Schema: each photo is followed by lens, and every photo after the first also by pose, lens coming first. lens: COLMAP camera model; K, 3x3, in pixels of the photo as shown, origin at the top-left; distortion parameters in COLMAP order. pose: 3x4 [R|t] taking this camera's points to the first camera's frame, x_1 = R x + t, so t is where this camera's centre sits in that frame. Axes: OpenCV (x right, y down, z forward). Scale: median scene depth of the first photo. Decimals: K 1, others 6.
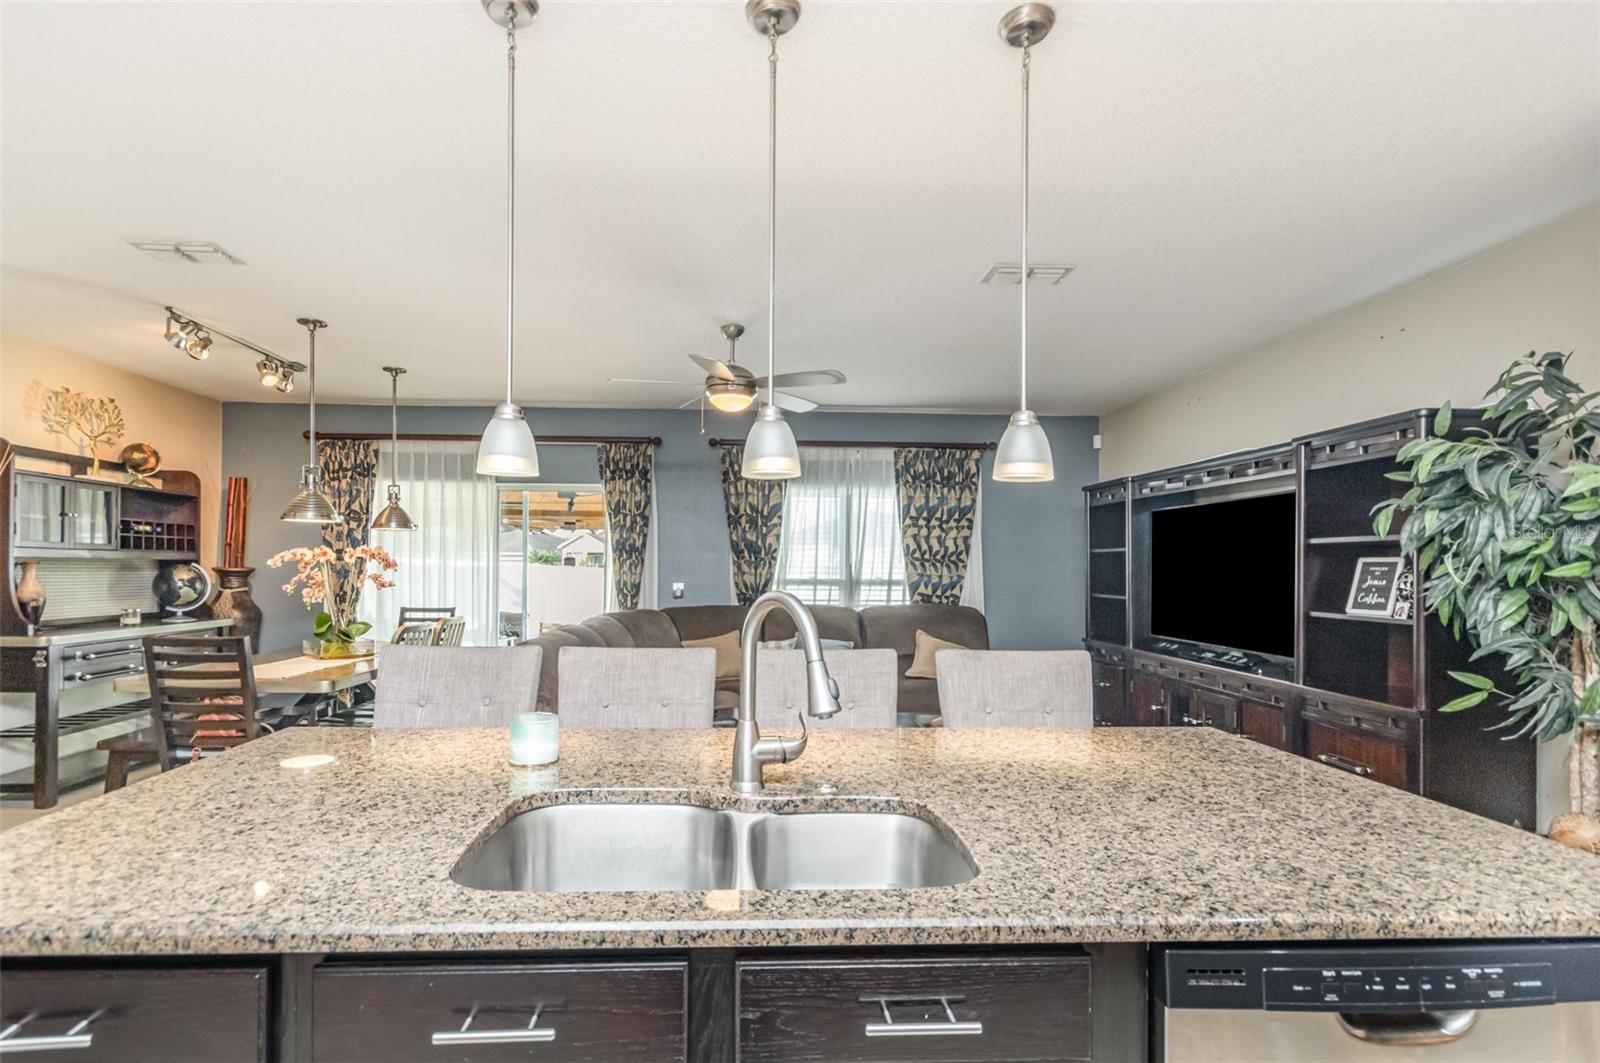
lens RADIAL K [[761.0, 0, 776.5], [0, 761.0, 589.9], [0, 0, 1]] dist [0.002933, -0.000468]
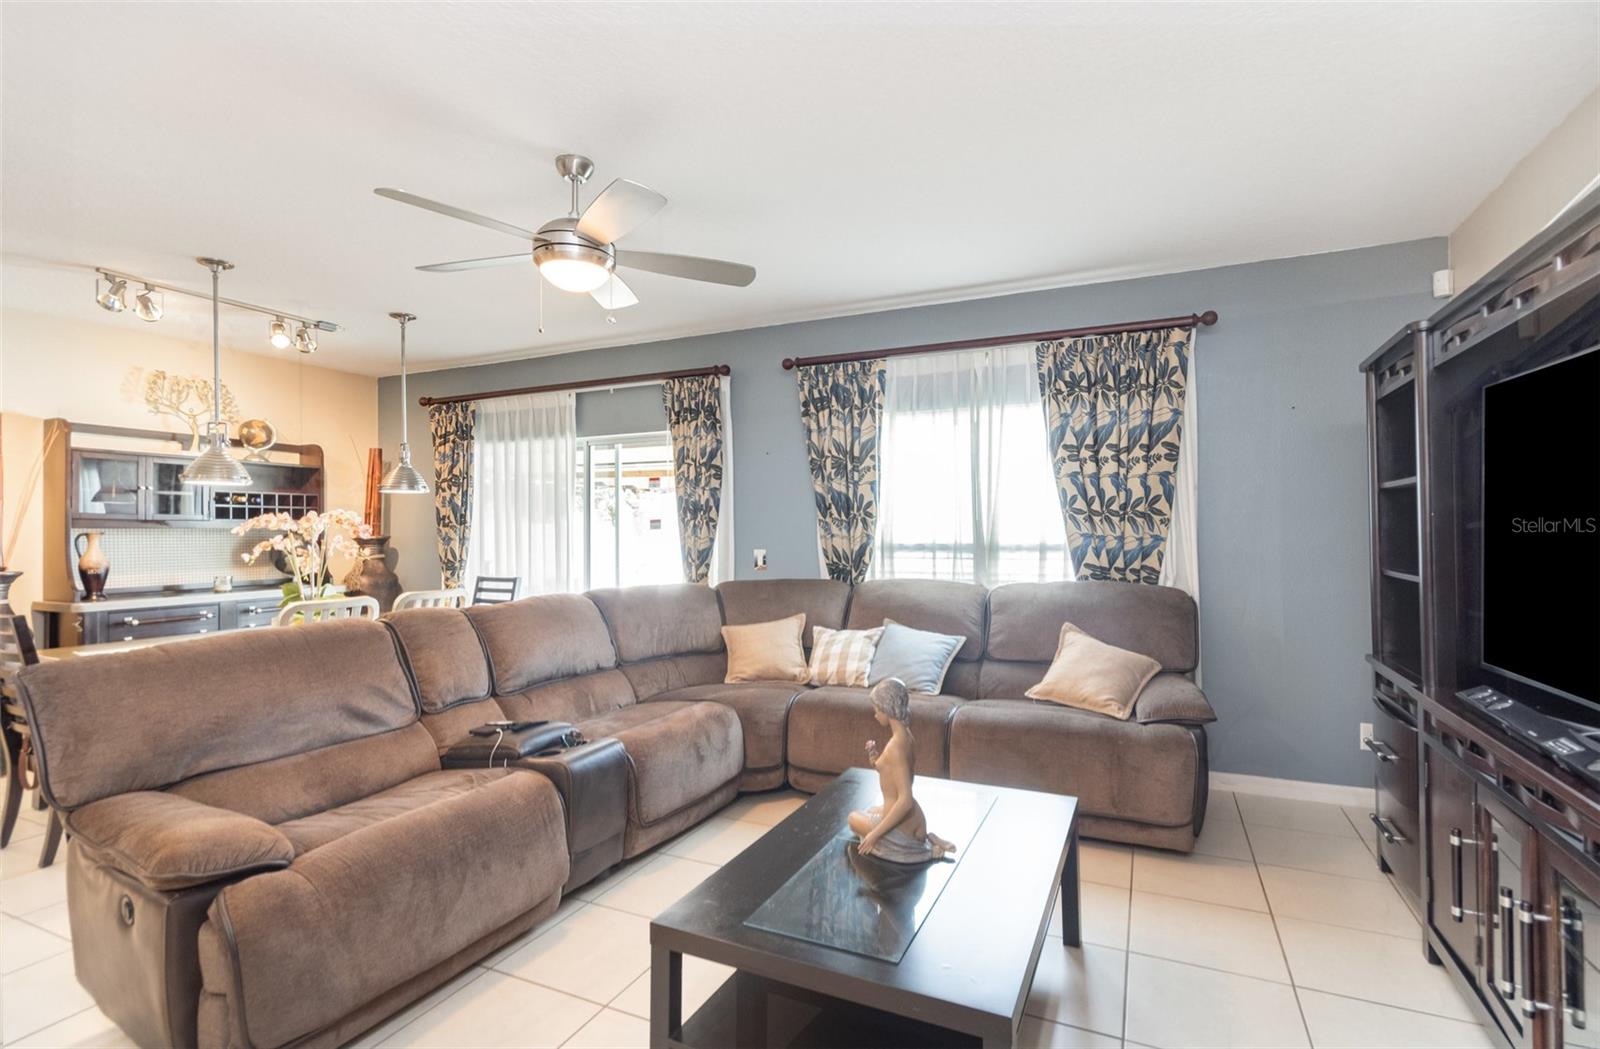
lens RADIAL K [[780.5, 0, 752.1], [0, 780.5, 532.6], [0, 0, 1]] dist [0.002812, 0.000550]
pose [[0.894591, -0.011899, -0.446727, 0.230359], [-0.000167, 0.999636, -0.026960, -0.004903], [0.446885, 0.024193, 0.894264, 0.291616]]
